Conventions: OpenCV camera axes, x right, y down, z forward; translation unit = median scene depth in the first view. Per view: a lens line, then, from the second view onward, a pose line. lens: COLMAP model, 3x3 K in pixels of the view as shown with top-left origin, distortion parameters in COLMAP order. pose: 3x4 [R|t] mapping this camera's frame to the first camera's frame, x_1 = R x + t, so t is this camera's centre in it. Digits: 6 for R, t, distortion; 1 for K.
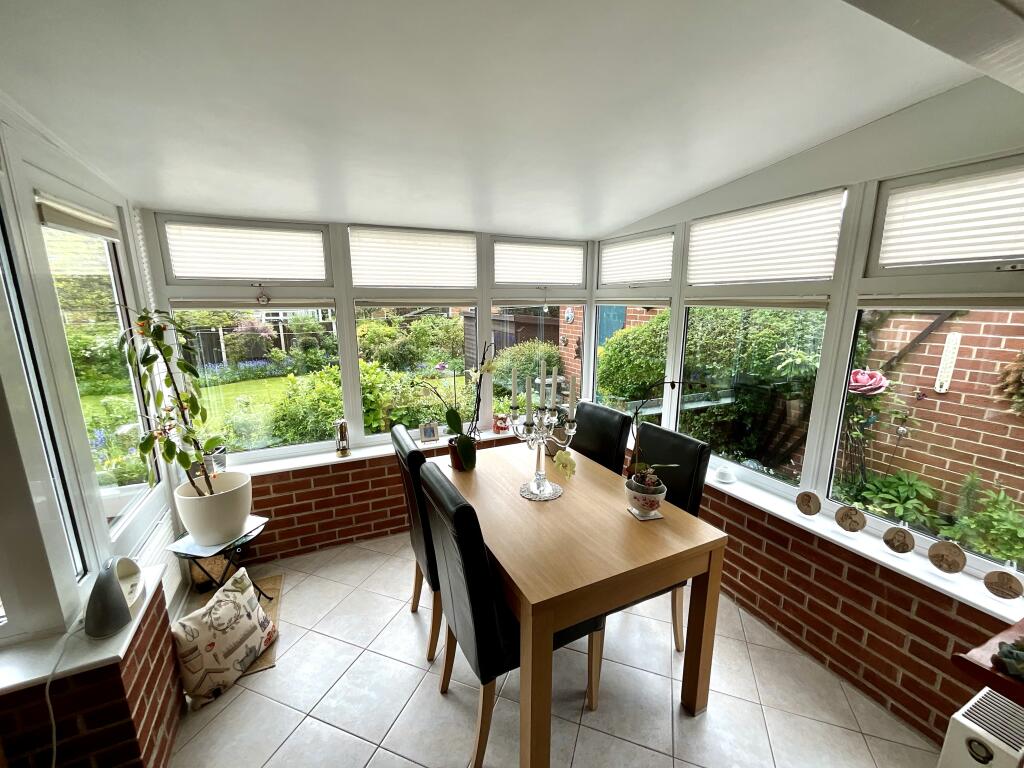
lens RADIAL K [[416.4, 0, 509.2], [0, 416.4, 386.6], [0, 0, 1]] dist [-0.008093, 0.001527]
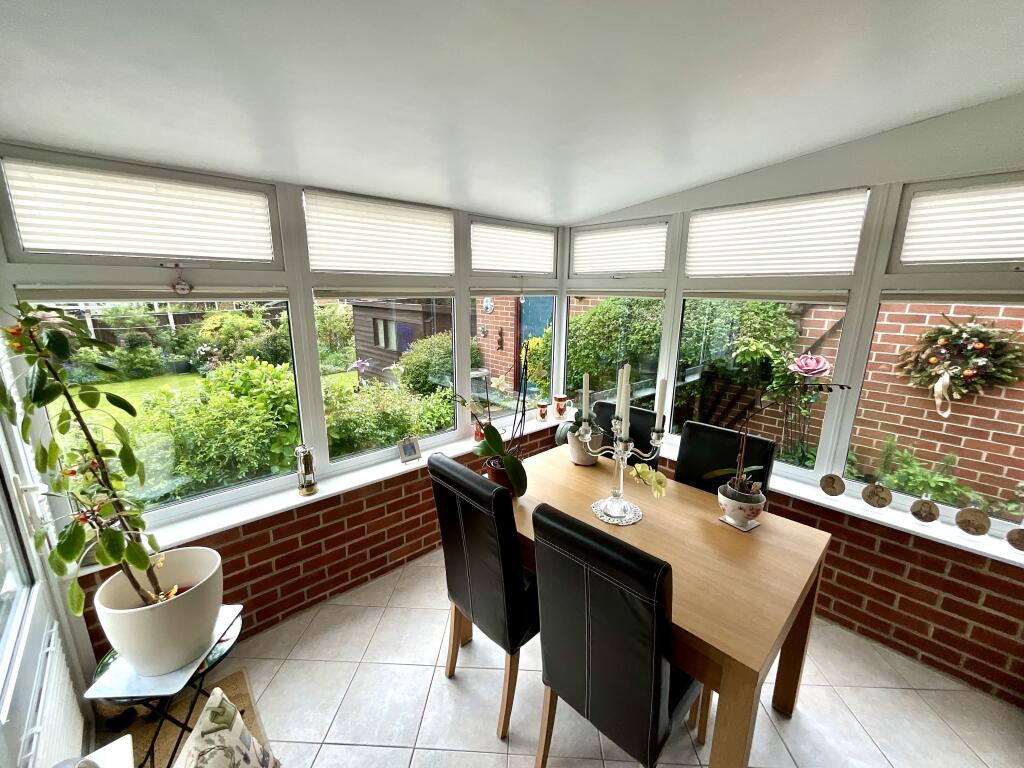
lens RADIAL K [[416.4, 0, 511.1], [0, 416.4, 386.1], [0, 0, 1]] dist [-0.008093, 0.001527]
pose [[0.952802, -0.060168, 0.297570, -0.276359], [0.052294, 0.998041, 0.034358, -0.039586], [-0.299054, -0.017175, 0.954082, 0.172645]]
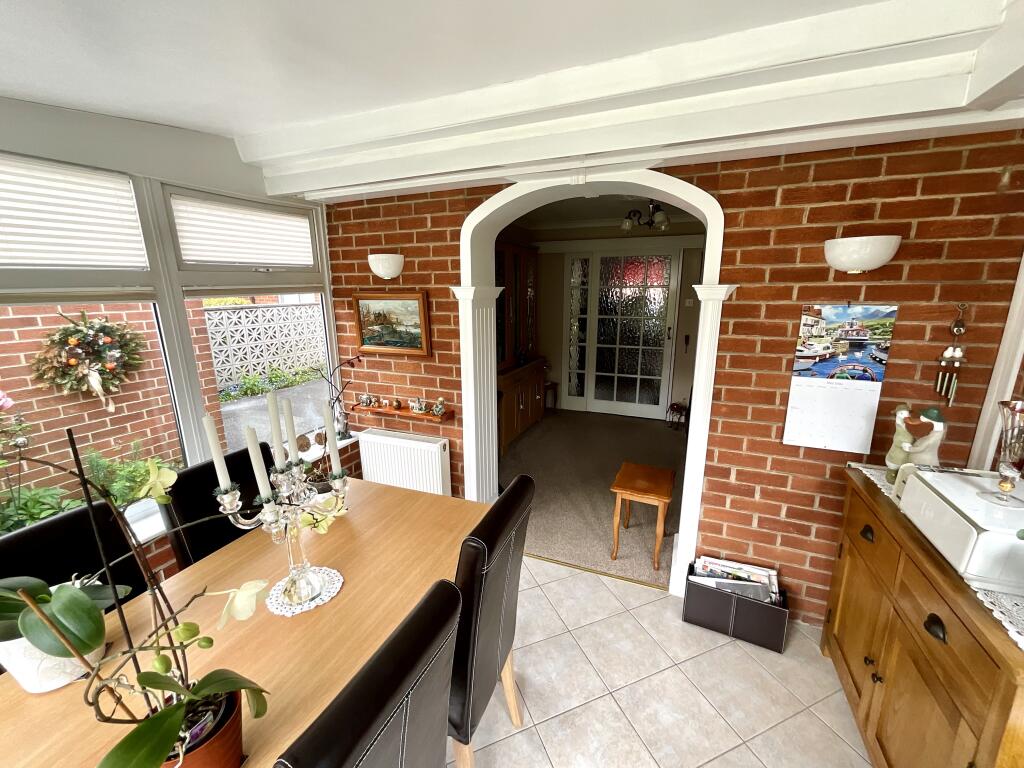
lens RADIAL K [[416.4, 0, 509.9], [0, 416.4, 382.2], [0, 0, 1]] dist [-0.008093, 0.001527]
pose [[-0.671209, -0.154728, 0.724940, -0.390711], [0.166147, 0.921687, 0.350553, -0.152566], [-0.722408, 0.355741, -0.592937, 0.752623]]
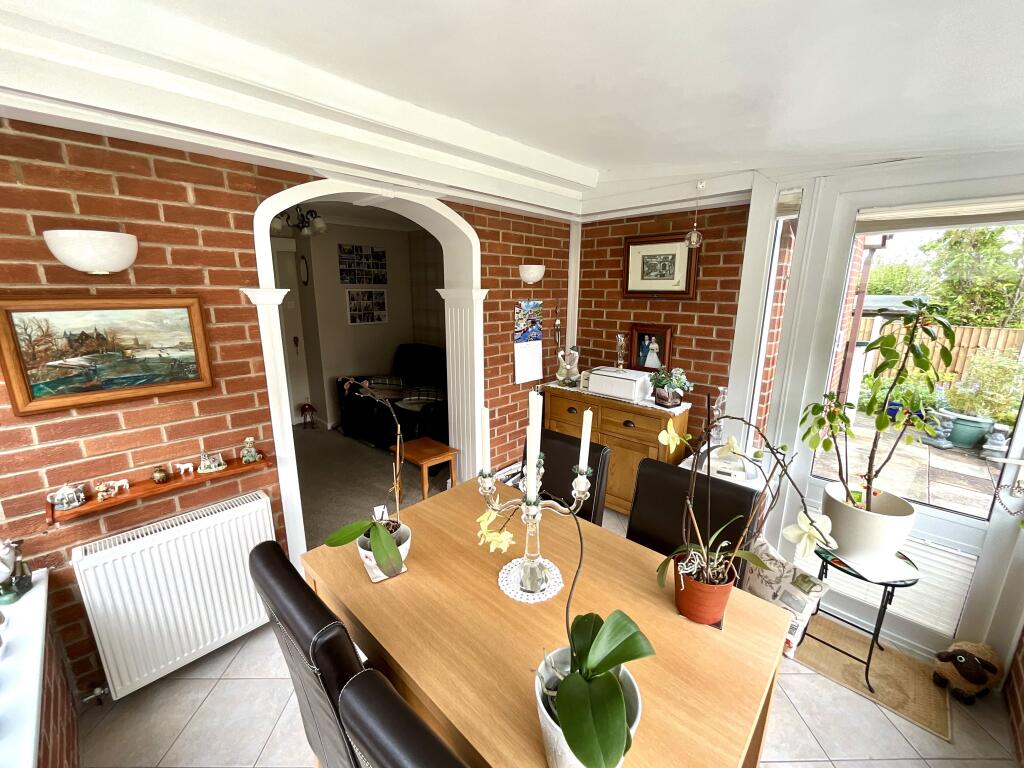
lens RADIAL K [[416.4, 0, 516.1], [0, 416.4, 384.2], [0, 0, 1]] dist [-0.008093, 0.001527]
pose [[-0.928979, 0.084531, -0.360349, 0.215732], [-0.076037, 0.909221, 0.409311, -0.217292], [0.362237, 0.407641, -0.838220, 1.028924]]
